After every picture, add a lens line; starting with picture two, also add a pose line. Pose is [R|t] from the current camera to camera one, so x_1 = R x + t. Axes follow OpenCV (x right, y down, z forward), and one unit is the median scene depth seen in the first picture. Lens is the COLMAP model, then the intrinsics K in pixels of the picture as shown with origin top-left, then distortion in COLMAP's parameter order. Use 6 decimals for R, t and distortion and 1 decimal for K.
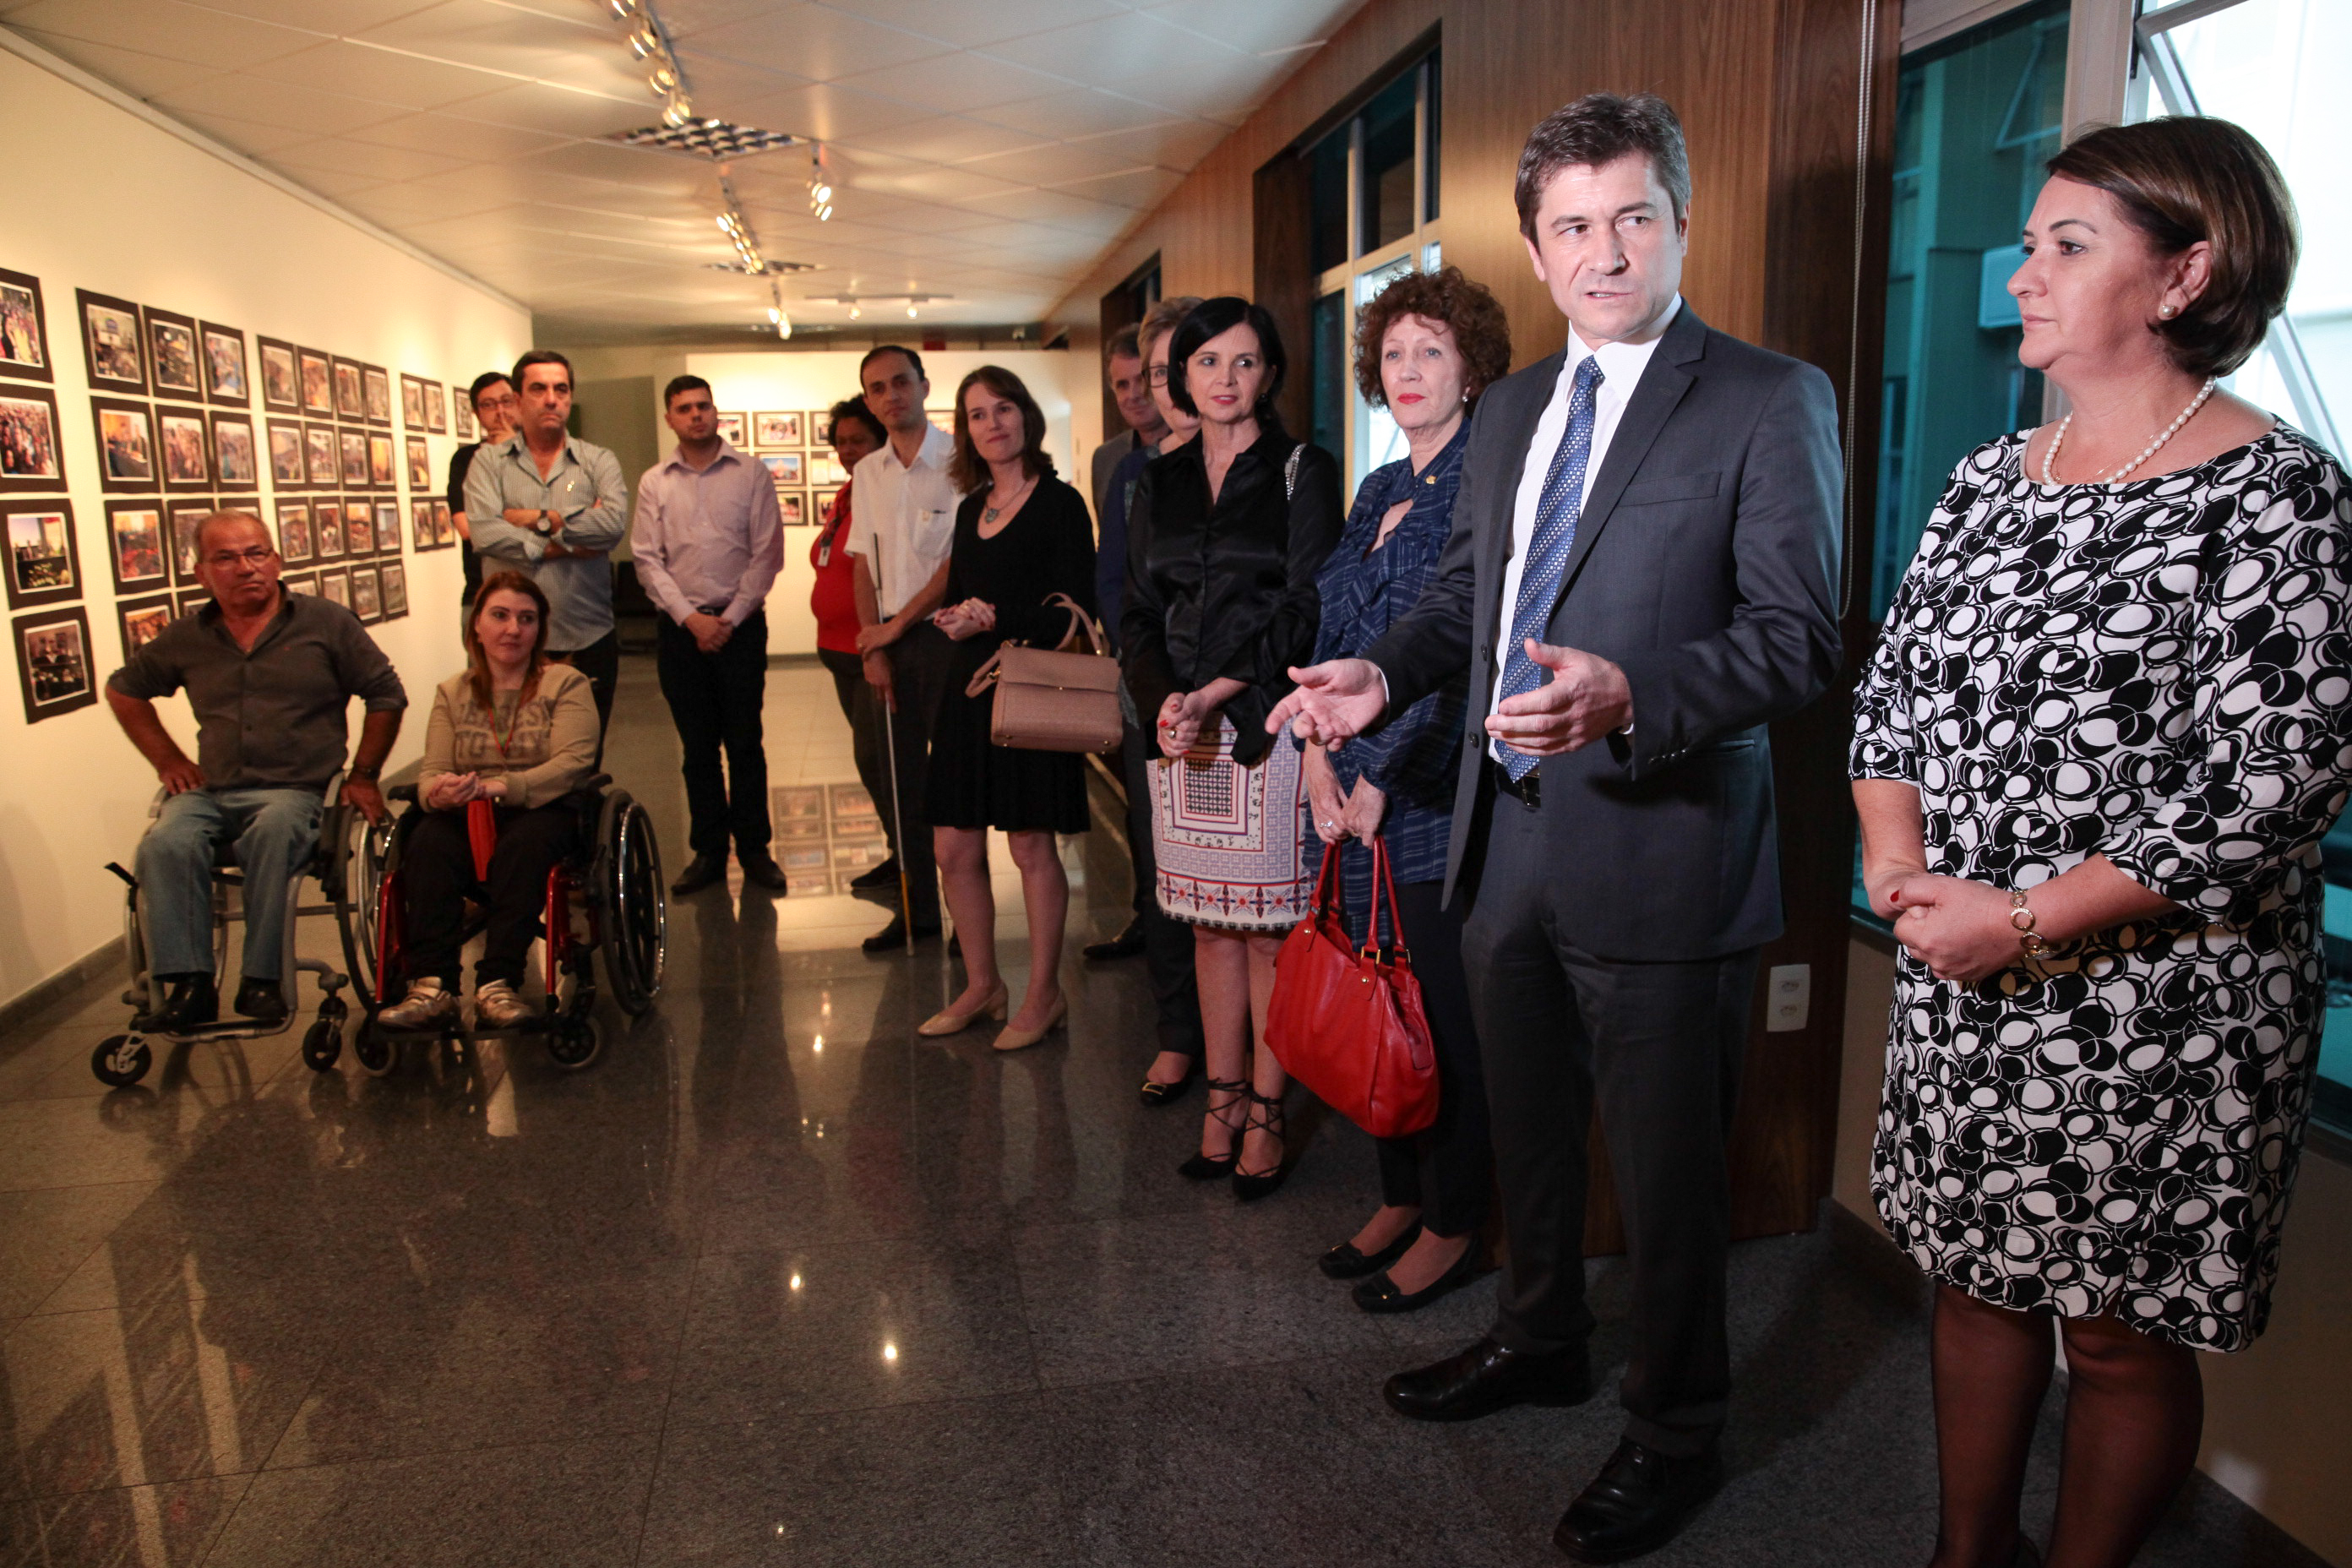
lens RADIAL K [[1607.6, 0, 1174.6], [0, 1607.6, 785.7], [0, 0, 1]] dist [-0.111102, 0.085954]
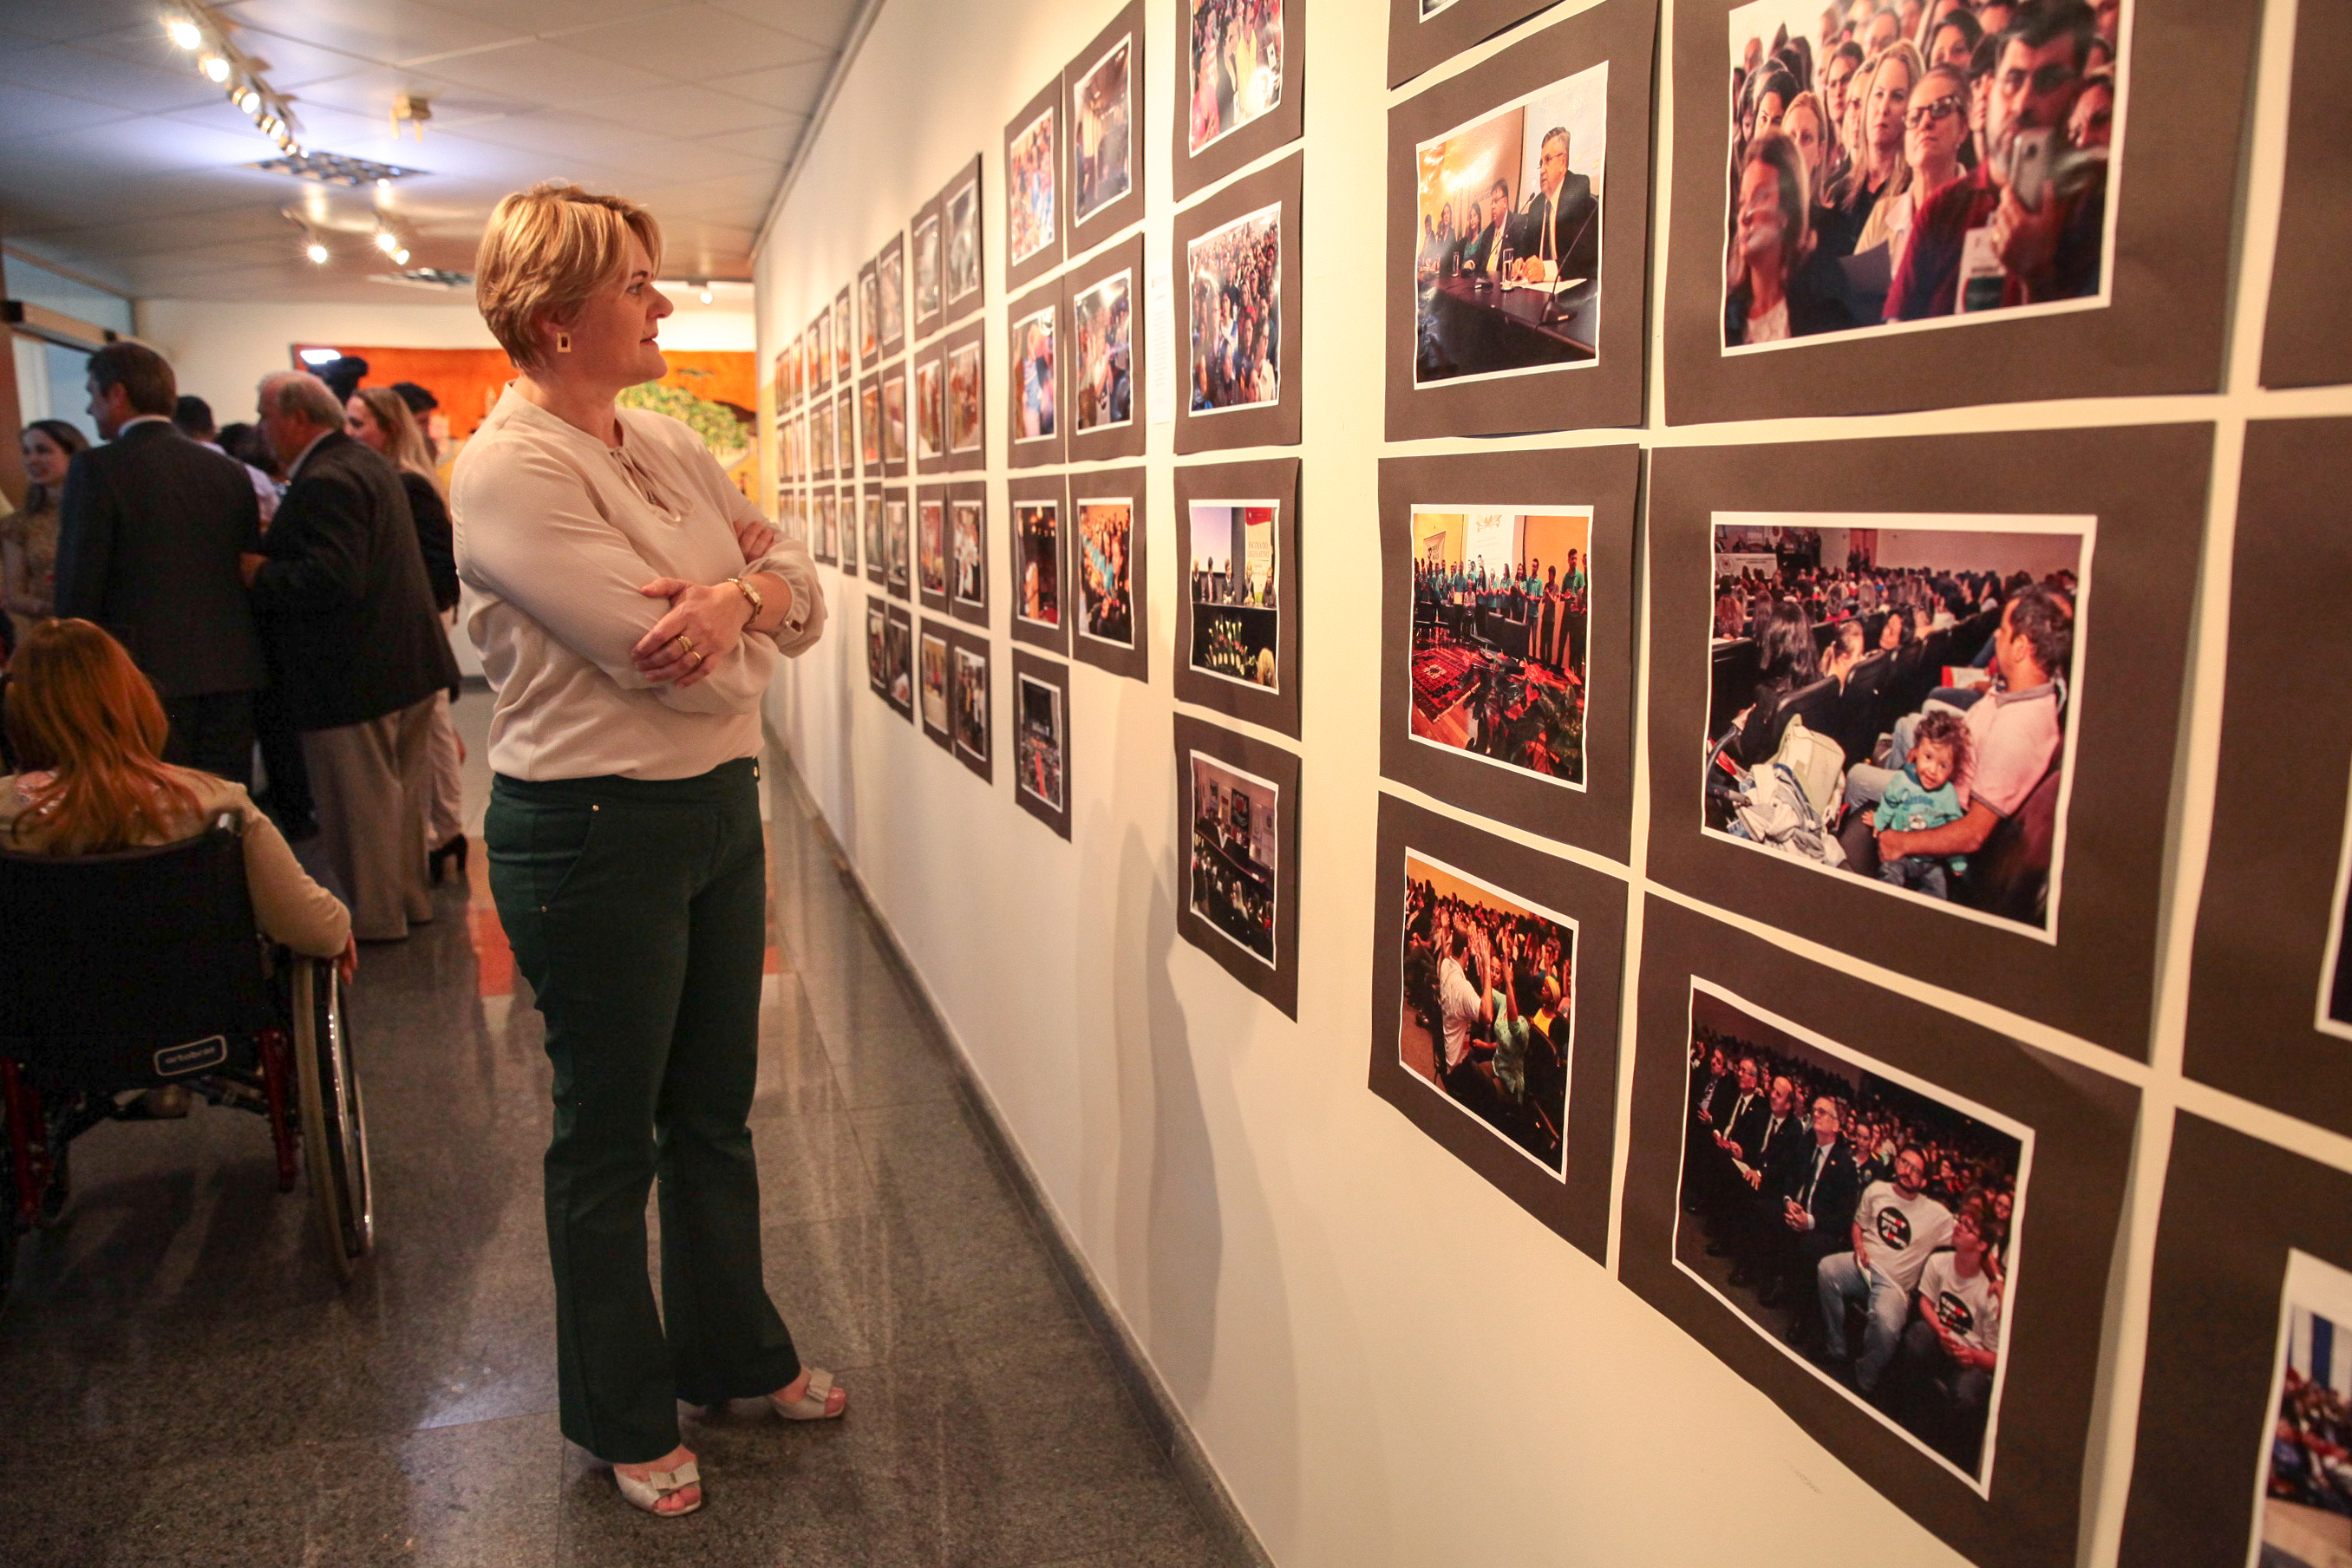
lens RADIAL K [[1650.1, 0, 1178.6], [0, 1650.1, 788.8], [0, 0, 1]] dist [-0.119384, 0.088712]
pose [[-0.991804, 0.035007, -0.122881, -0.553535], [-0.011127, 0.934415, 0.356012, -0.215722], [0.127285, 0.354461, -0.926367, 1.191721]]
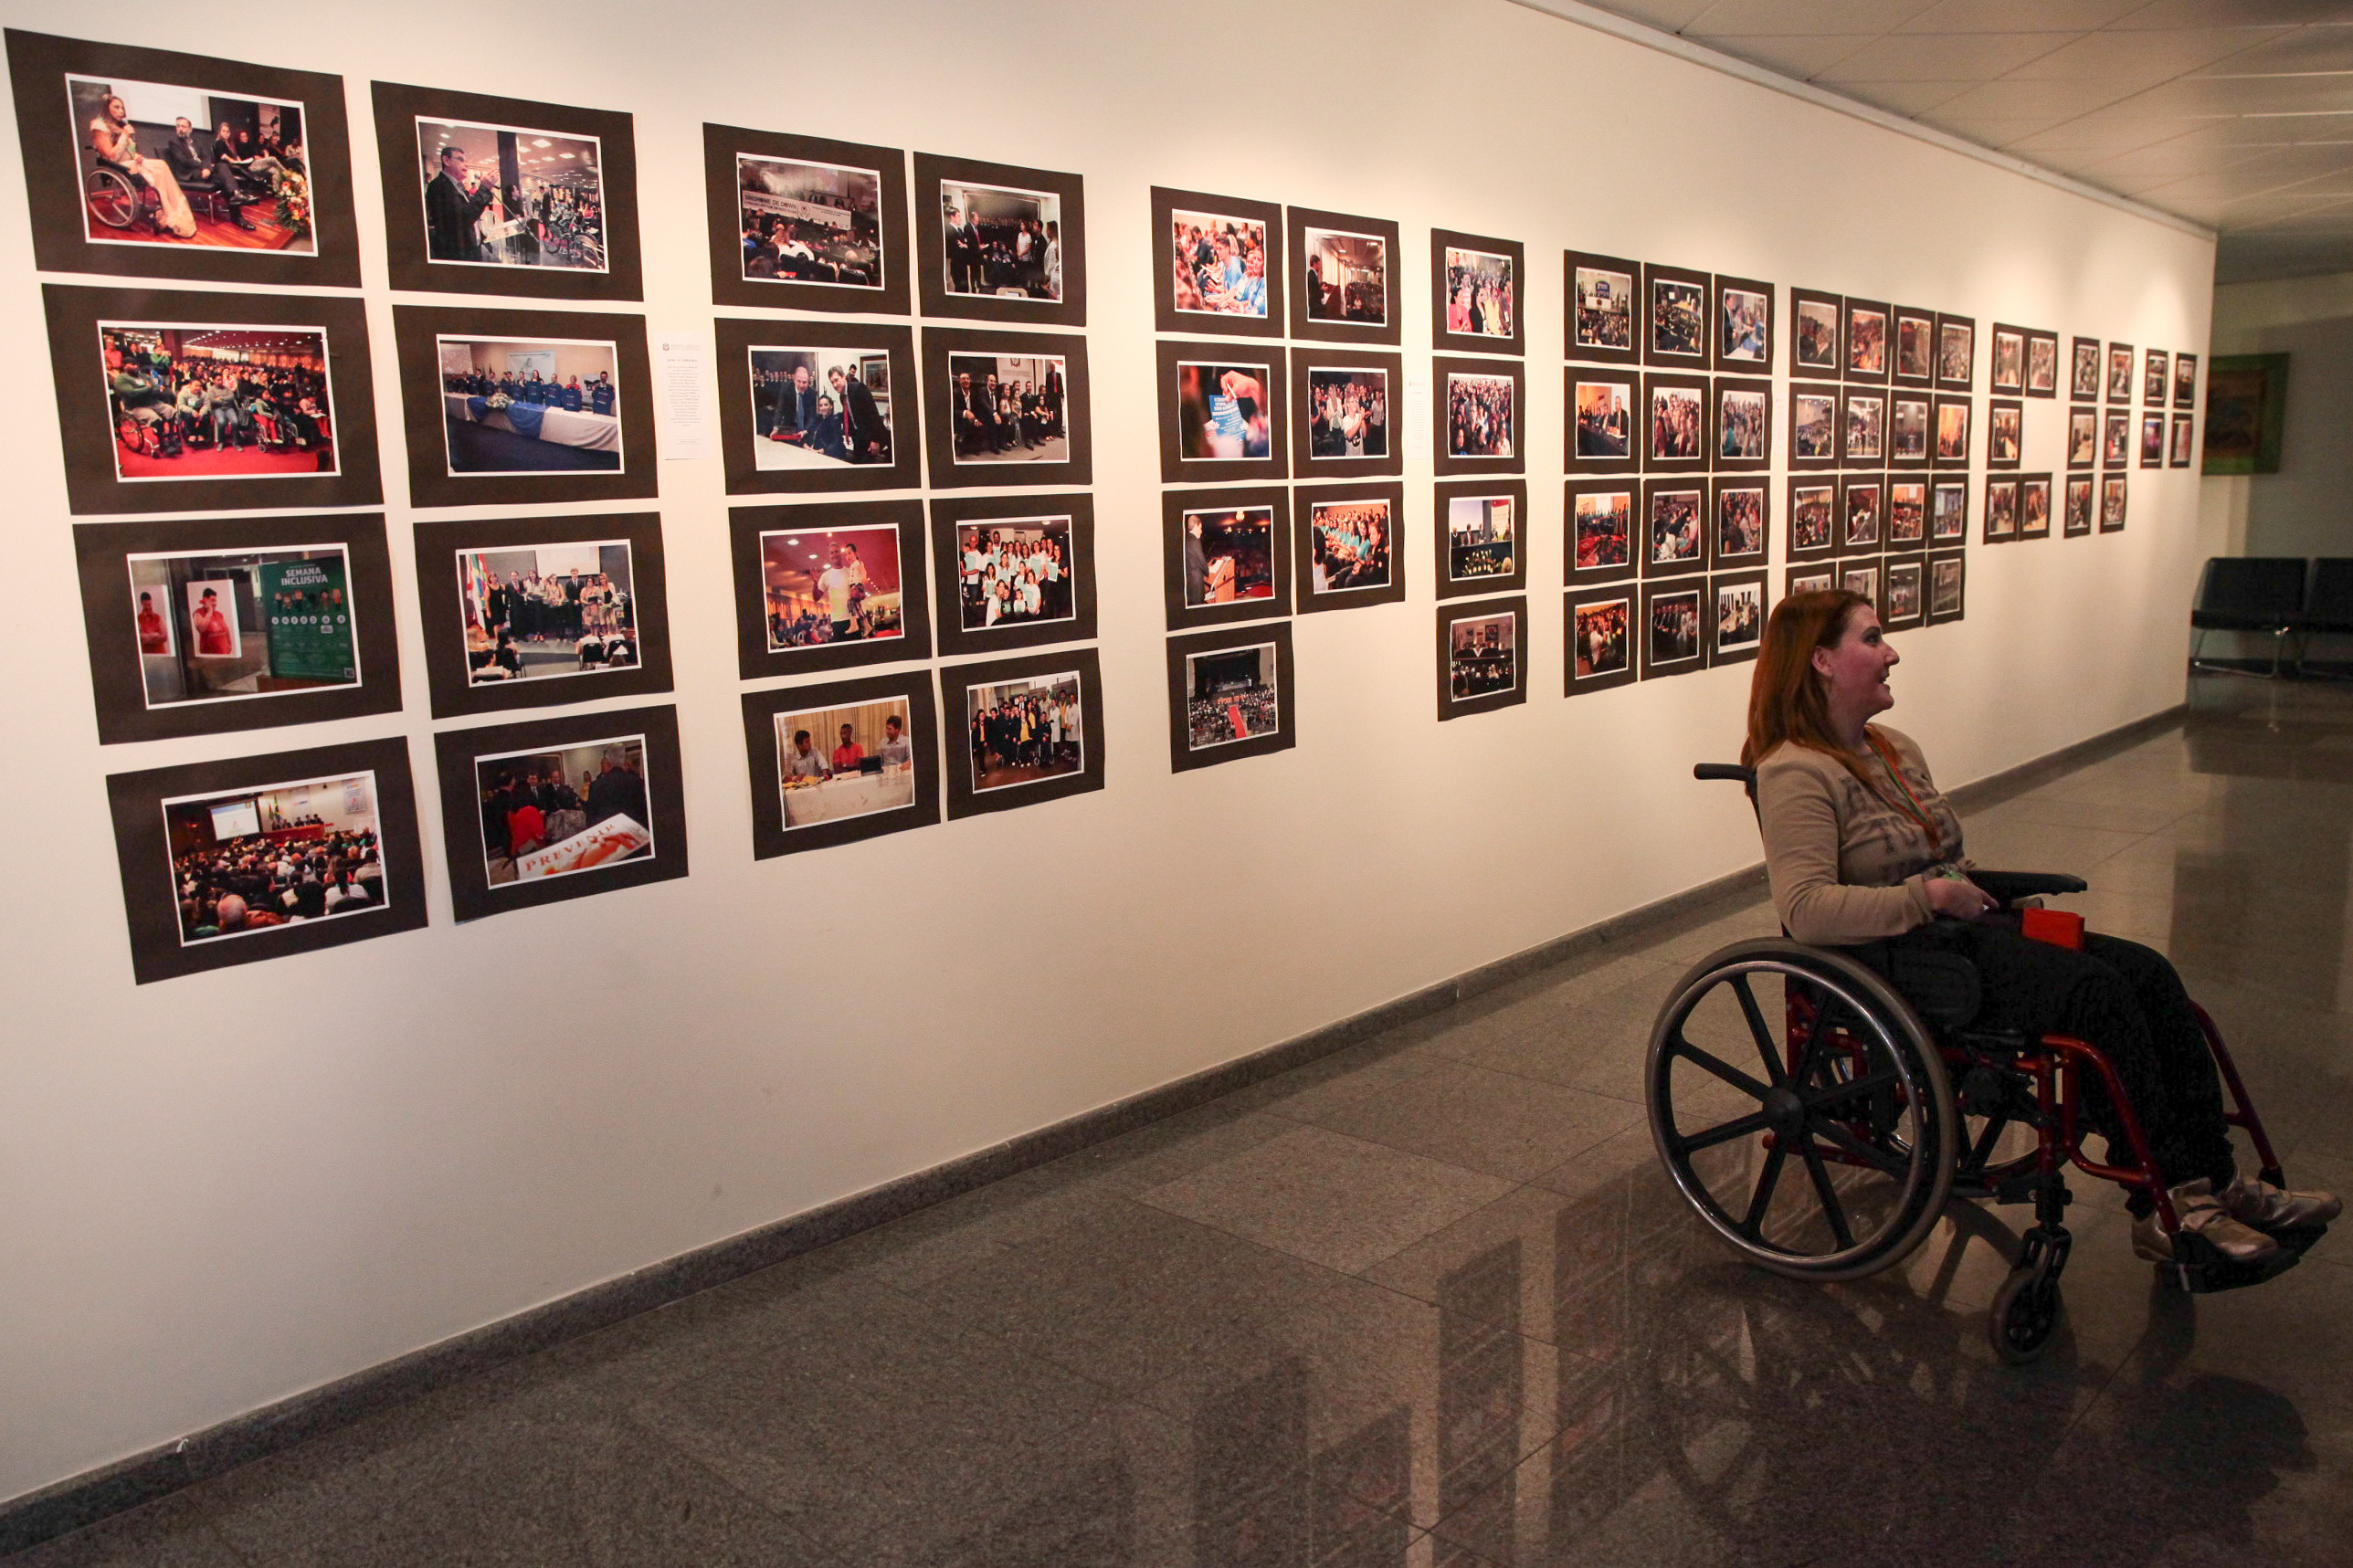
lens RADIAL K [[1741.3, 0, 1131.2], [0, 1741.3, 820.7], [0, 0, 1]] dist [-0.113742, 0.092995]
pose [[0.563398, 0.141691, -0.813945, 0.015026], [-0.125341, 0.988439, 0.085308, -0.037636], [0.816623, 0.053958, 0.574644, 0.202658]]
